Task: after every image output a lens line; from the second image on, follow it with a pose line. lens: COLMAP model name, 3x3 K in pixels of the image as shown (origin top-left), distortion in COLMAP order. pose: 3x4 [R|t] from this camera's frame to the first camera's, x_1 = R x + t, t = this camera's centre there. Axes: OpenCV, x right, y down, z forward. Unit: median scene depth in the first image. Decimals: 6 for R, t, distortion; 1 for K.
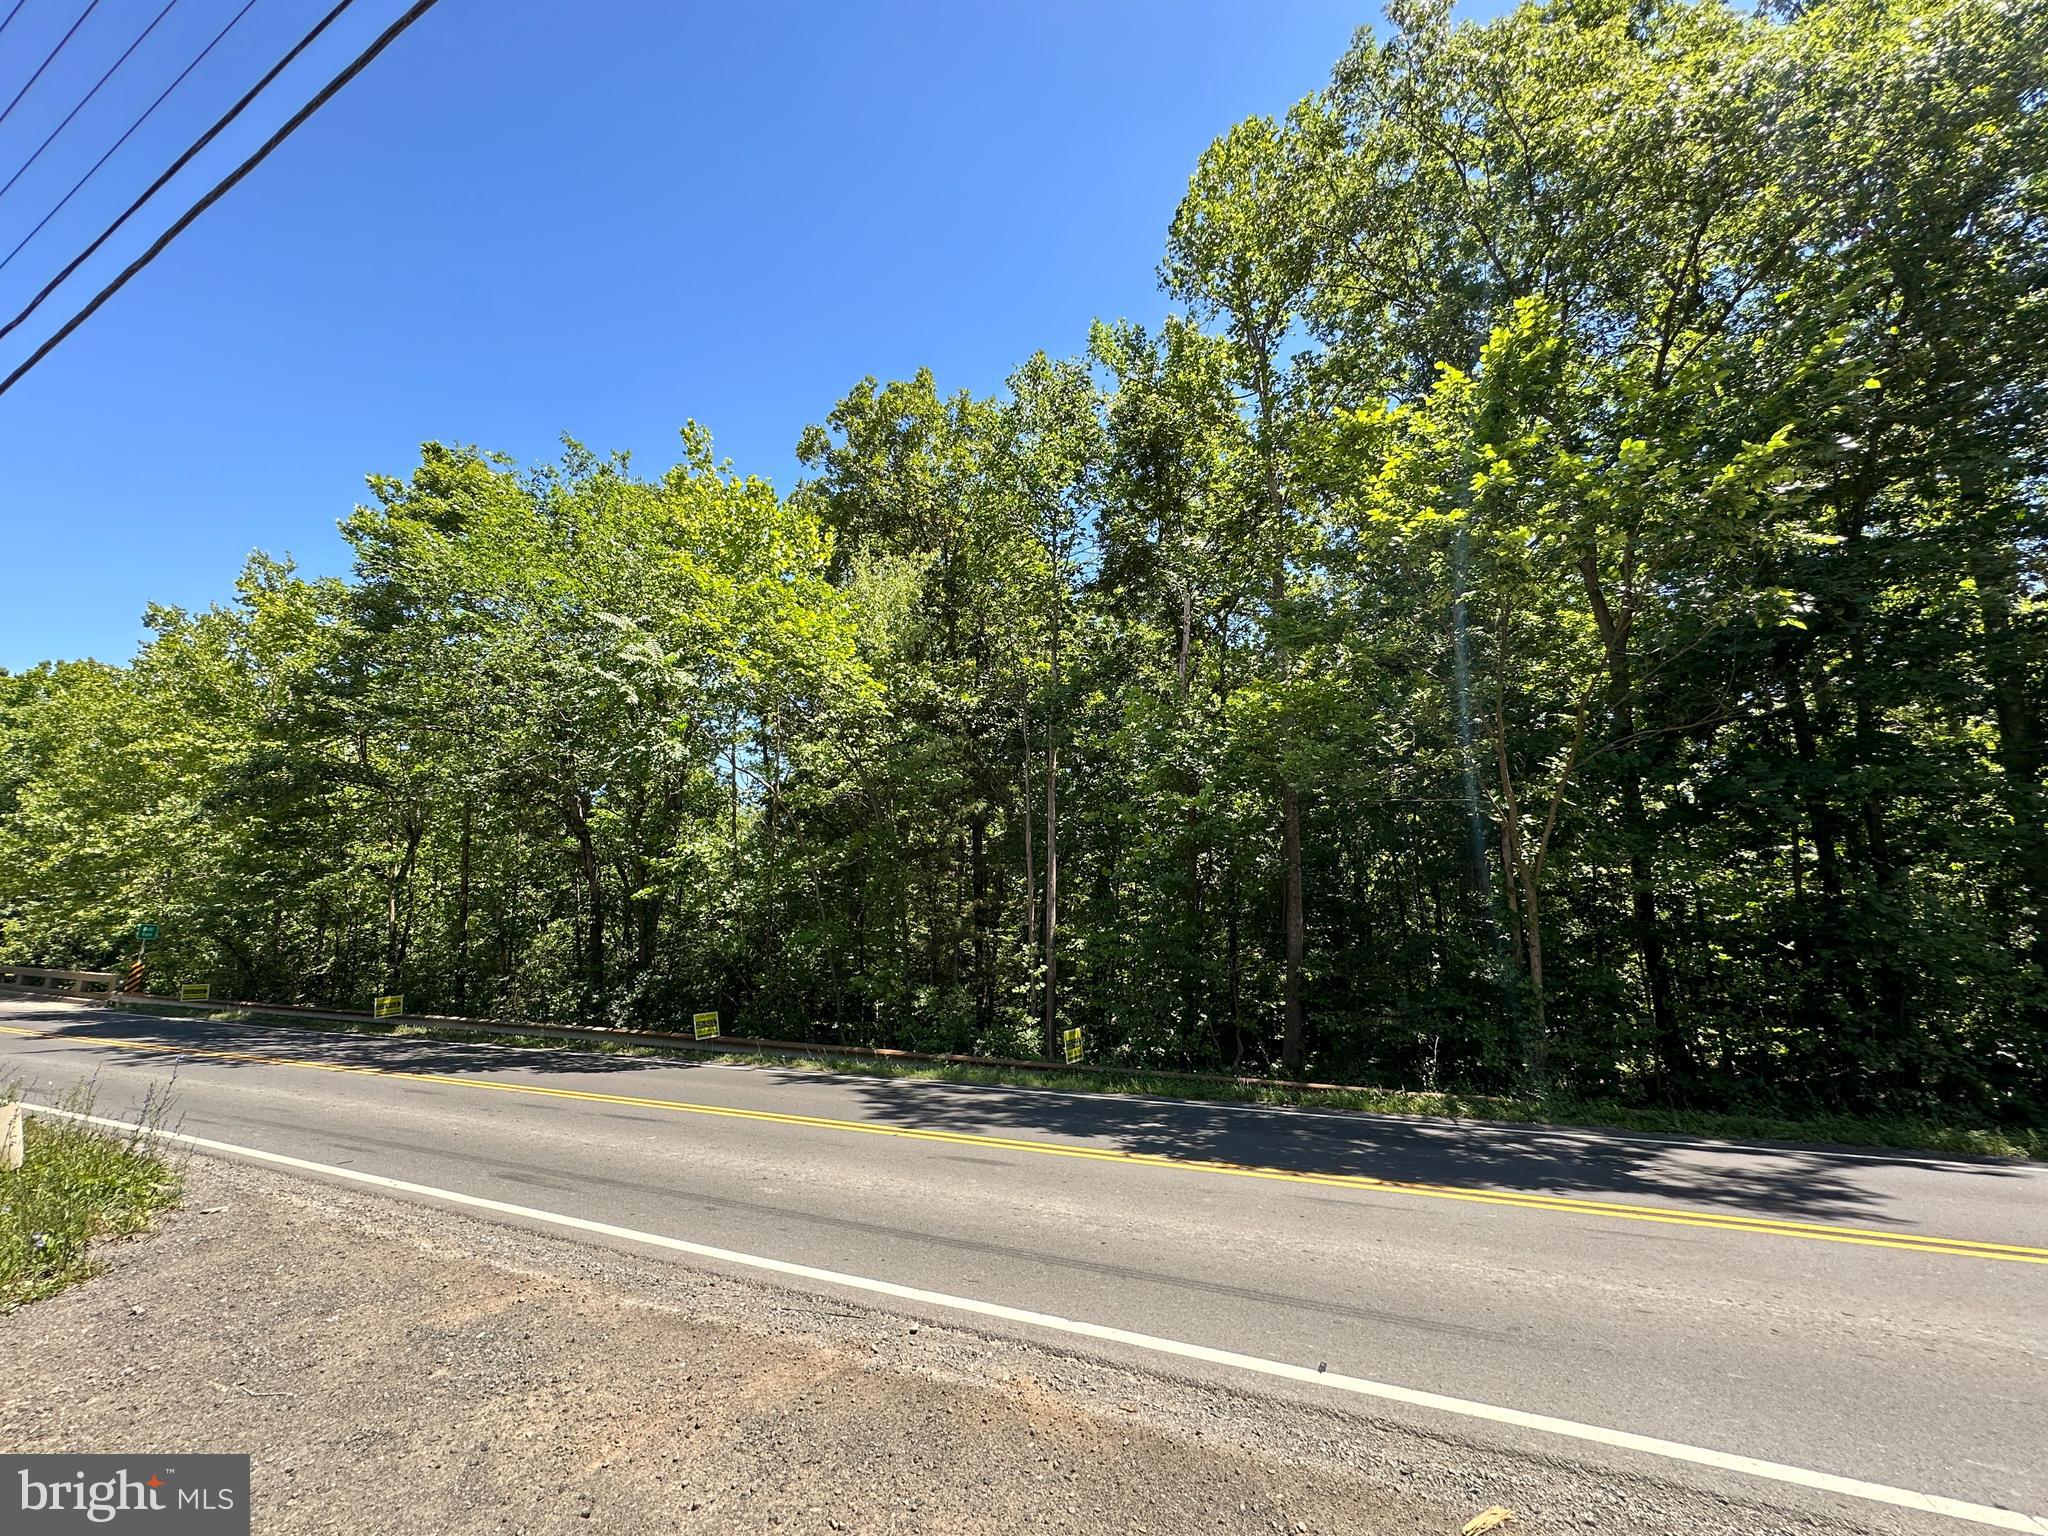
lens RADIAL K [[804.8, 0, 1035.5], [0, 804.8, 789.8], [0, 0, 1]] dist [-0.002741, 0.000508]
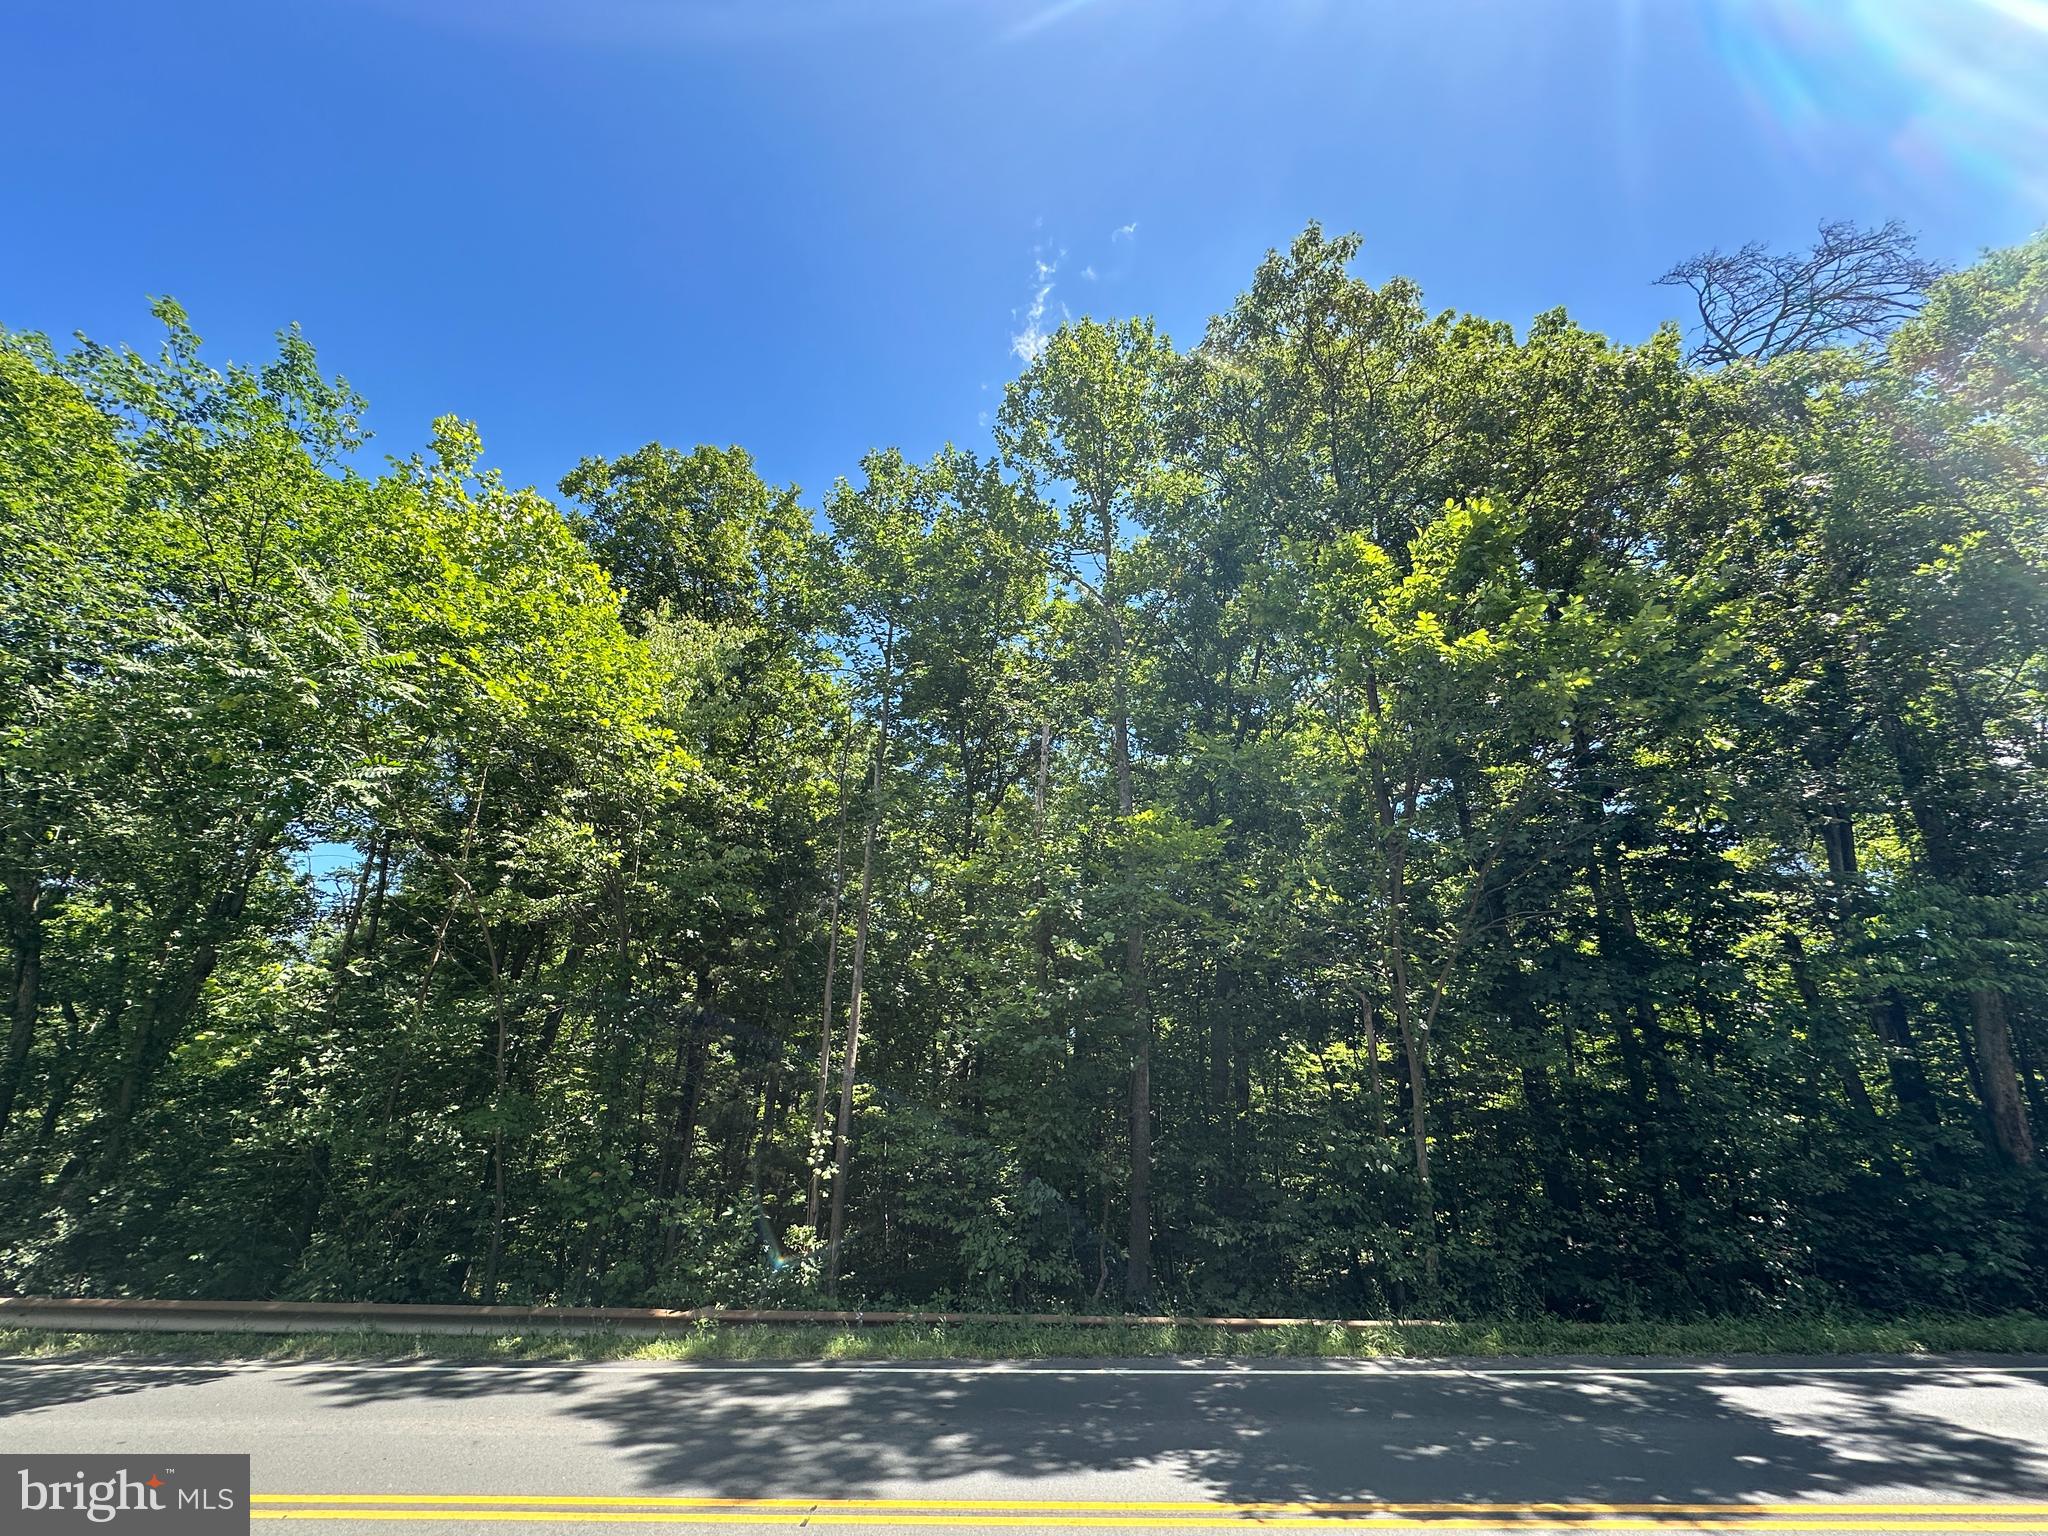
lens RADIAL K [[804.8, 0, 1023.0], [0, 804.8, 769.6], [0, 0, 1]] dist [-0.002741, 0.000508]
pose [[0.917565, 0.160678, 0.363670, -0.144383], [-0.073276, 0.967373, -0.242527, 0.029823], [-0.390774, 0.195886, 0.899402, 0.169262]]
